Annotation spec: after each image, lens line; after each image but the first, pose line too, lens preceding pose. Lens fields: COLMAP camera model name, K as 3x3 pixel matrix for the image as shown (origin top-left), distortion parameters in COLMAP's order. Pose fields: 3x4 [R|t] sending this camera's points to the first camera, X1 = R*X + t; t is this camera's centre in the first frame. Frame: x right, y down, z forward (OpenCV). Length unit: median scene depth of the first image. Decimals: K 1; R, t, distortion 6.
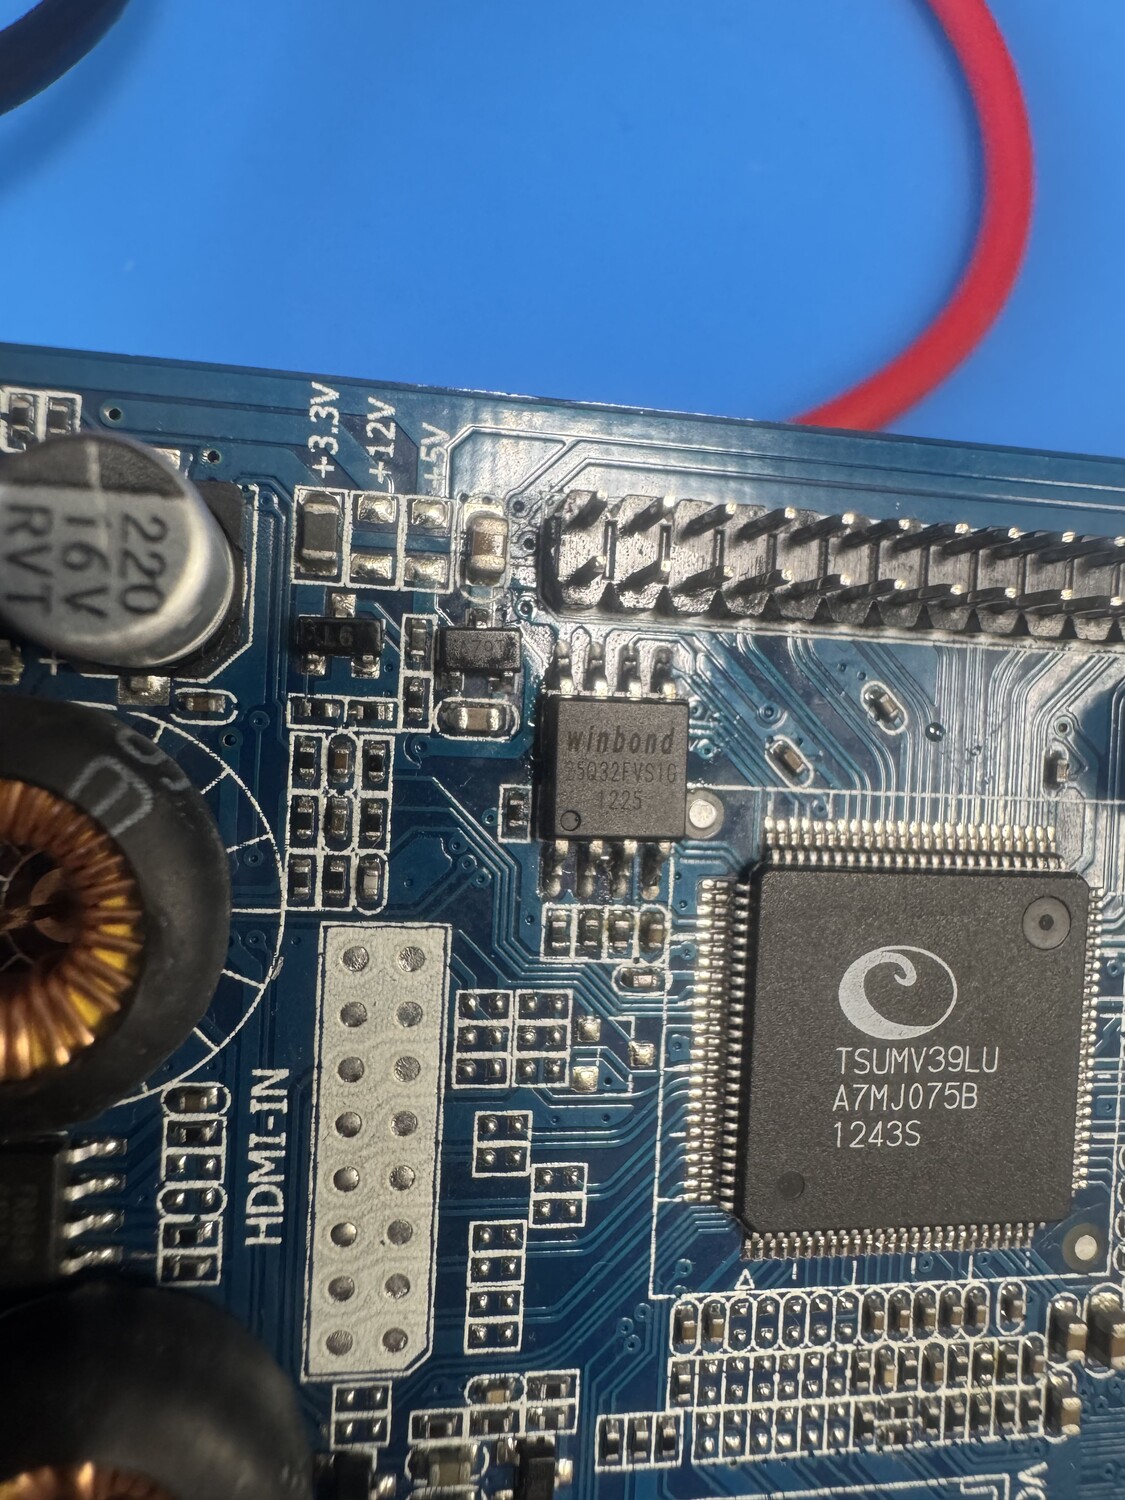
lens RADIAL K [[969.8, 0, 567.4], [0, 969.8, 744.5], [0, 0, 1]] dist [-0.000199, 0.001044]
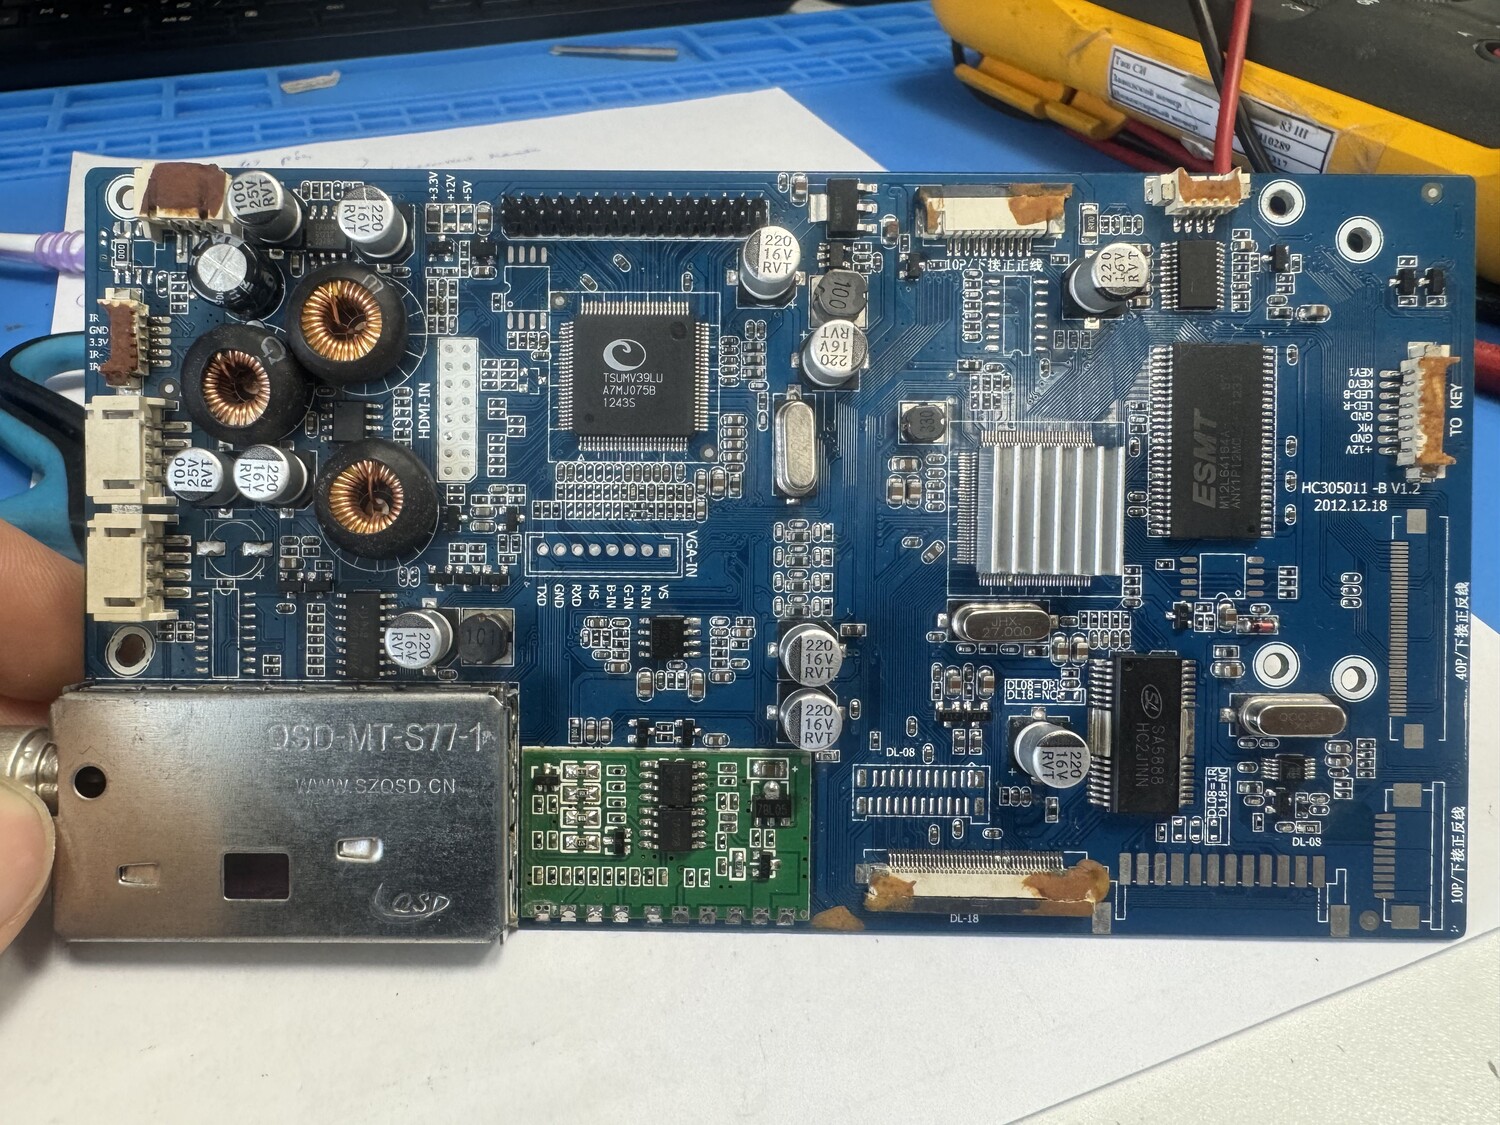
lens RADIAL K [[1044.1, 0, 722.1], [0, 1044.1, 570.2], [0, 0, 1]] dist [-0.012467, 0.005563]
pose [[0.984852, -0.039230, -0.168898, 1.197526], [0.036197, 0.999124, -0.021000, 1.034340], [0.169574, 0.014568, 0.985410, -2.181184]]
